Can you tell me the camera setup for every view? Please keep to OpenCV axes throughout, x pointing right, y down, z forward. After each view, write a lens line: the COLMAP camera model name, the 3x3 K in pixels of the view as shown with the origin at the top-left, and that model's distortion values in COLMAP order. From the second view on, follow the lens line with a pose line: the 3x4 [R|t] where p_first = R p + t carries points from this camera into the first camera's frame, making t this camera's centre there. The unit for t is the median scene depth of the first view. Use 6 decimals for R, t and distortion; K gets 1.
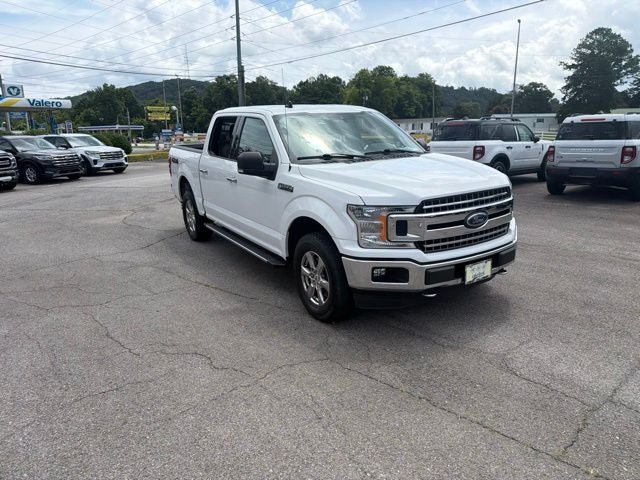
lens RADIAL K [[451.3, 0, 324.6], [0, 451.3, 242.4], [0, 0, 1]] dist [0.065403, -0.085405]
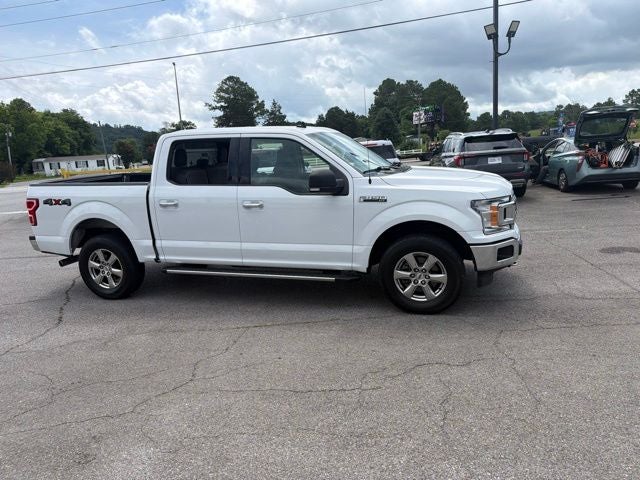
lens RADIAL K [[443.4, 0, 319.3], [0, 443.4, 243.8], [0, 0, 1]] dist [0.069829, -0.098721]
pose [[0.755676, -0.159375, 0.635258, -0.580942], [0.202936, 0.979183, 0.004256, -0.034639], [-0.622712, 0.125700, 0.772288, 0.203785]]
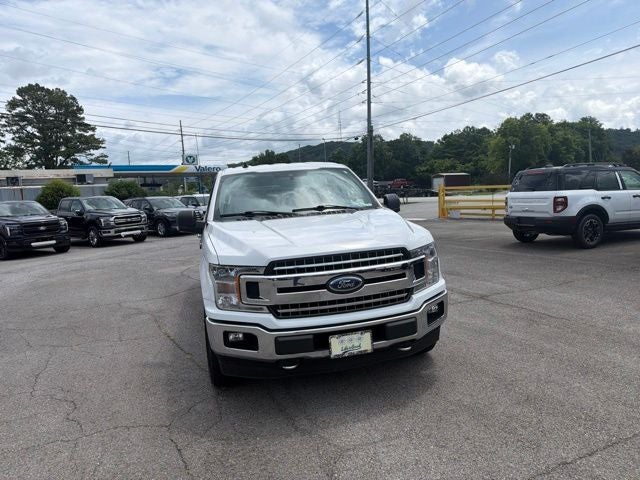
lens RADIAL K [[450.7, 0, 315.2], [0, 450.7, 240.1], [0, 0, 1]] dist [0.069367, -0.091008]
pose [[0.943066, 0.008556, -0.332495, 0.337492], [-0.048447, 0.992541, -0.111872, -0.020160], [0.329058, 0.121611, 0.936446, 0.087244]]
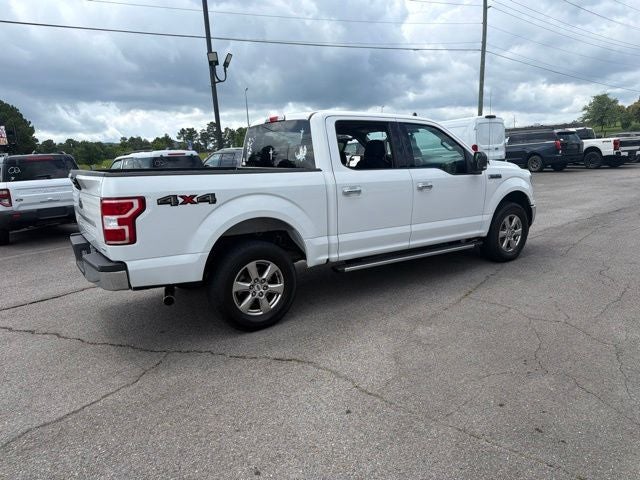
lens RADIAL K [[447.0, 0, 317.8], [0, 447.0, 242.9], [0, 0, 1]] dist [0.065856, -0.087418]
pose [[-0.034850, -0.166201, 0.985476, -0.975285], [0.287546, 0.942711, 0.169158, -0.214868], [-0.957133, 0.289265, 0.014937, 1.055328]]
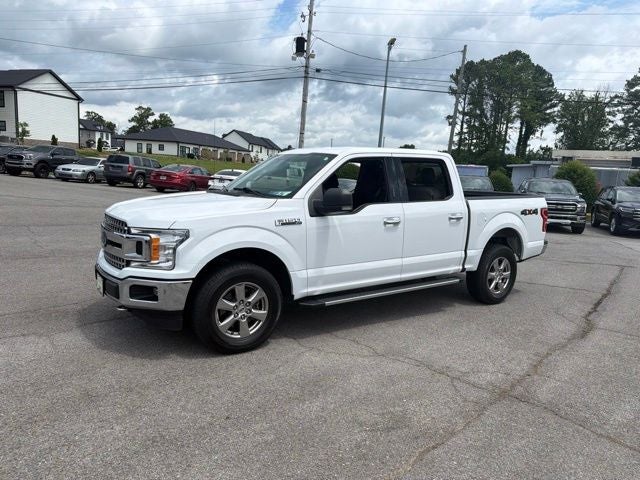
lens RADIAL K [[452.4, 0, 318.5], [0, 452.4, 241.9], [0, 0, 1]] dist [0.070146, -0.104723]
pose [[0.024053, 0.178494, -0.983647, 0.894515], [-0.293009, 0.941980, 0.163768, -0.237143], [0.955807, 0.284278, 0.074958, 0.863621]]
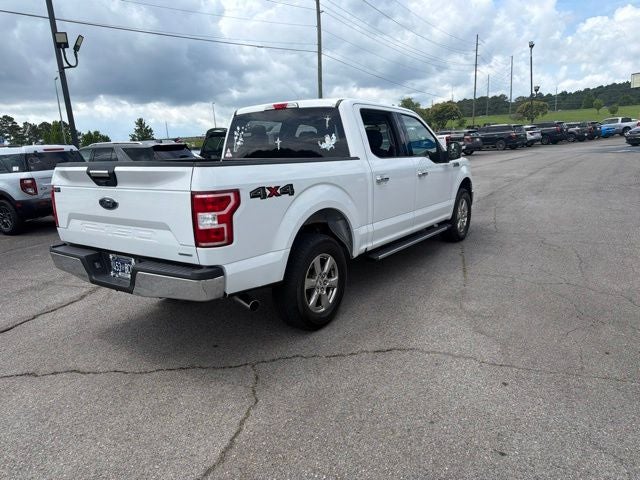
lens RADIAL K [[450.7, 0, 315.2], [0, 450.7, 240.1], [0, 0, 1]] dist [0.069367, -0.091008]
pose [[-0.387700, -0.146539, 0.910063, -0.894968], [0.283919, 0.920301, 0.269141, -0.292137], [-0.876972, 0.362730, -0.315195, 1.348126]]
